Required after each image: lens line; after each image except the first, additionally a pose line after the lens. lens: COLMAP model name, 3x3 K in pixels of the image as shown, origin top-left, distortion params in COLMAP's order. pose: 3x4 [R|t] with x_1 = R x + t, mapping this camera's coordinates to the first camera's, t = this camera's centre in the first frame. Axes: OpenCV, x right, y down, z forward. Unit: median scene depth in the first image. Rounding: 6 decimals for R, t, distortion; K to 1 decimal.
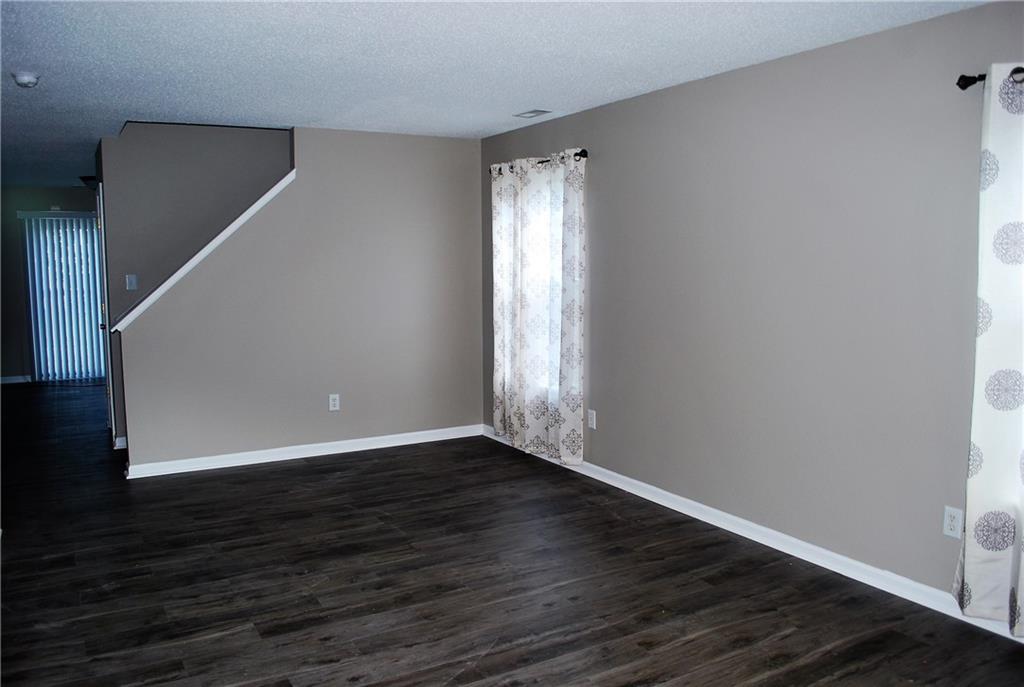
lens RADIAL K [[812.3, 0, 512.0], [0, 812.3, 343.5], [0, 0, 1]] dist [-0.166530, 0.002542]
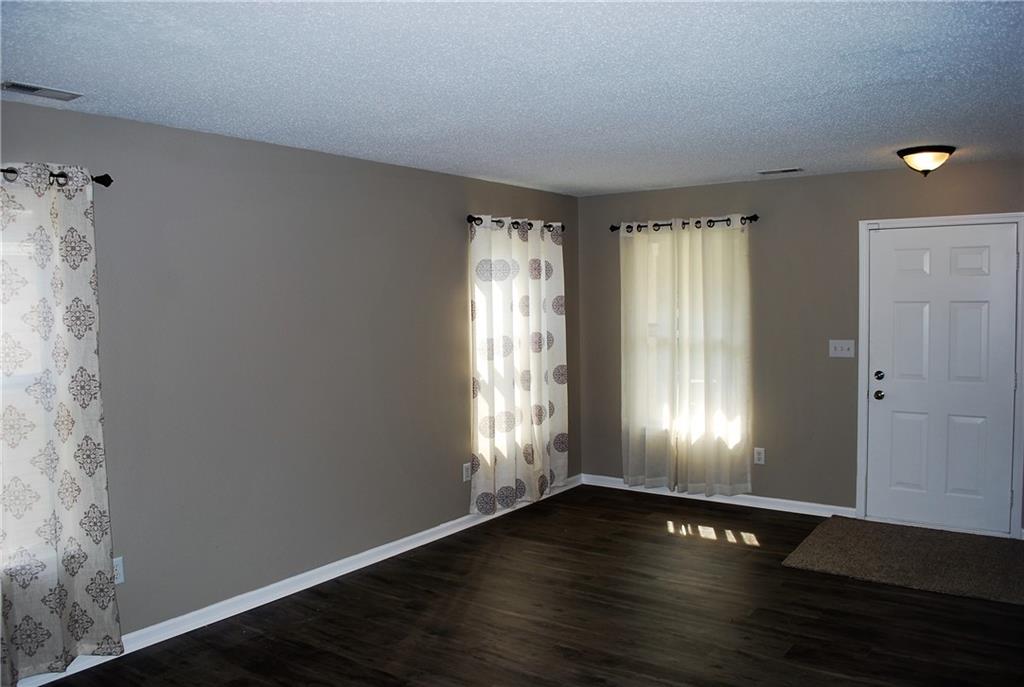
lens RADIAL K [[812.3, 0, 512.0], [0, 812.3, 343.5], [0, 0, 1]] dist [-0.166530, 0.002542]
pose [[-0.382136, -0.056619, 0.922370, -0.884626], [0.133357, 0.984295, 0.115669, -0.186504], [-0.914433, 0.167205, -0.368584, 1.270616]]
